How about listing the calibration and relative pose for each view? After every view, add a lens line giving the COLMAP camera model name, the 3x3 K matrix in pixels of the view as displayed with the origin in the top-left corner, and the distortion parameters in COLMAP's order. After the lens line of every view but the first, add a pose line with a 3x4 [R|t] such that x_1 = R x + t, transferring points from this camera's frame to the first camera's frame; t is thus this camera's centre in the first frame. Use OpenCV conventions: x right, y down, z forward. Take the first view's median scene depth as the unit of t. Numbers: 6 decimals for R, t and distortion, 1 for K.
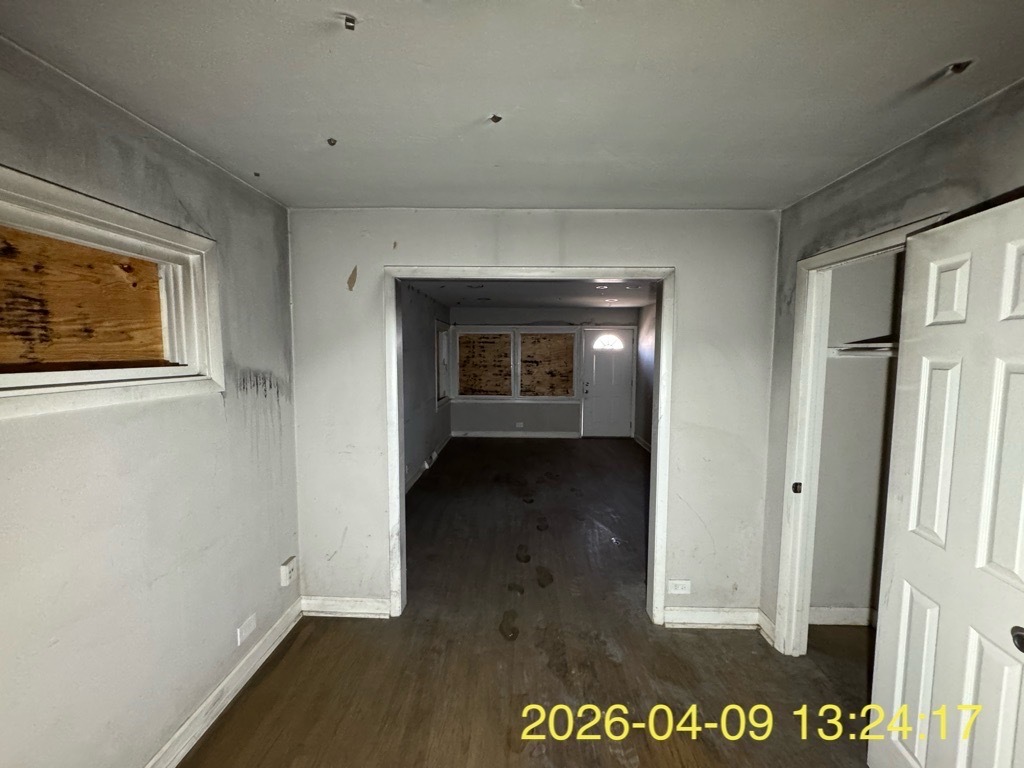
lens RADIAL K [[407.4, 0, 504.7], [0, 407.4, 385.0], [0, 0, 1]] dist [-0.003756, 0.000540]
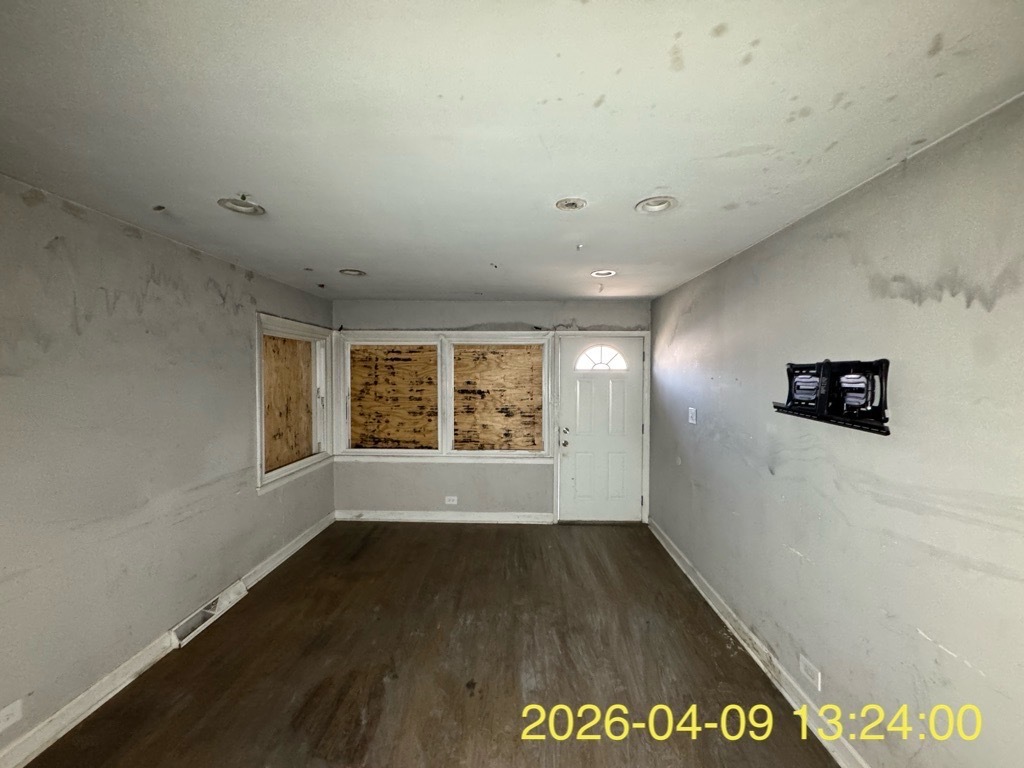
lens RADIAL K [[407.4, 0, 515.2], [0, 407.4, 383.3], [0, 0, 1]] dist [-0.003756, 0.000540]
pose [[0.999912, -0.001537, -0.013174, 0.135917], [0.000889, 0.998797, -0.049034, -0.040472], [0.013233, 0.049018, 0.998710, 0.408056]]
